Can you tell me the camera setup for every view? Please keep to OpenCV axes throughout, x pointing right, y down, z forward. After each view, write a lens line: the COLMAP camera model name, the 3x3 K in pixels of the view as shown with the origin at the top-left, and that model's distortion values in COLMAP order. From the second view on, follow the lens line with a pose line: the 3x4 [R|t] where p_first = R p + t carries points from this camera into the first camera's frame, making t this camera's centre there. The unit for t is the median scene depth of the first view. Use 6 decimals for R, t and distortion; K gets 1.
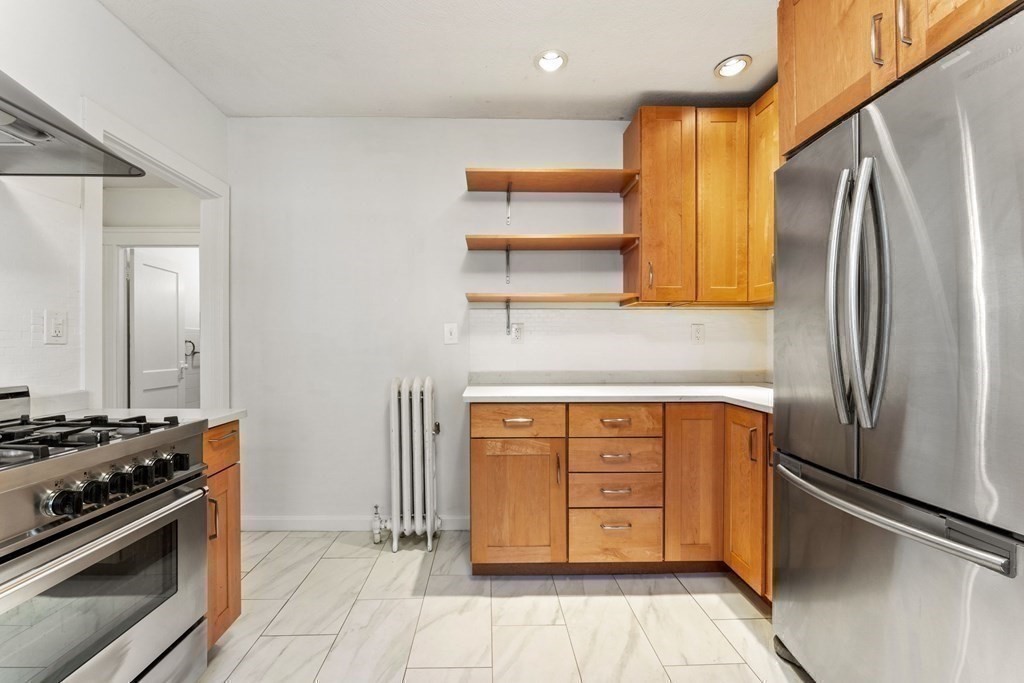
lens RADIAL K [[418.6, 0, 503.9], [0, 418.6, 347.7], [0, 0, 1]] dist [-0.000487, 0.000073]
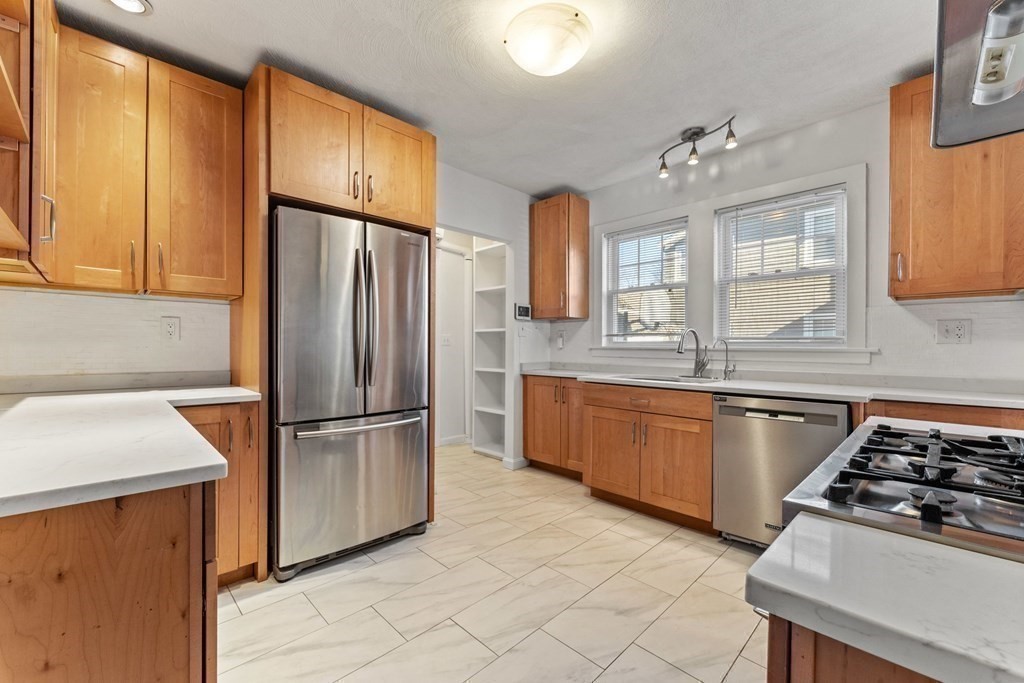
lens RADIAL K [[418.6, 0, 503.9], [0, 418.6, 347.7], [0, 0, 1]] dist [-0.000487, 0.000073]
pose [[-0.669787, -0.008696, 0.742502, -0.567673], [-0.004826, 0.999961, 0.007358, -0.004182], [-0.742537, 0.001345, -0.669803, 1.025378]]
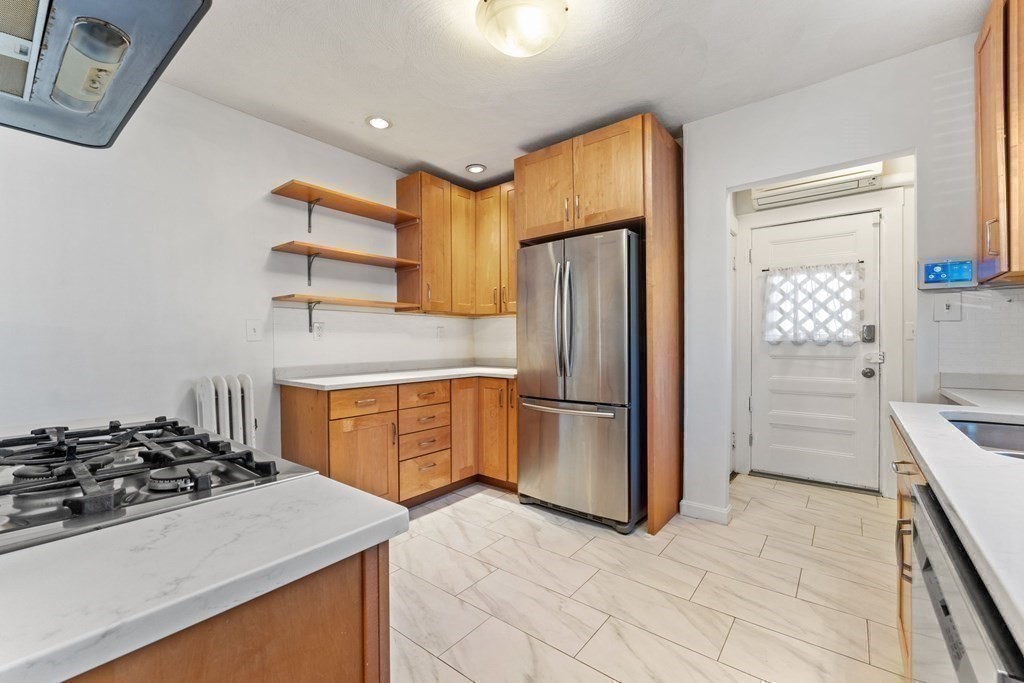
lens RADIAL K [[418.6, 0, 503.9], [0, 418.6, 347.7], [0, 0, 1]] dist [-0.000487, 0.000073]
pose [[0.653657, -0.012003, 0.756696, -0.625026], [0.007353, 0.999928, 0.009510, 0.002928], [-0.756756, -0.000652, 0.653698, -0.139693]]
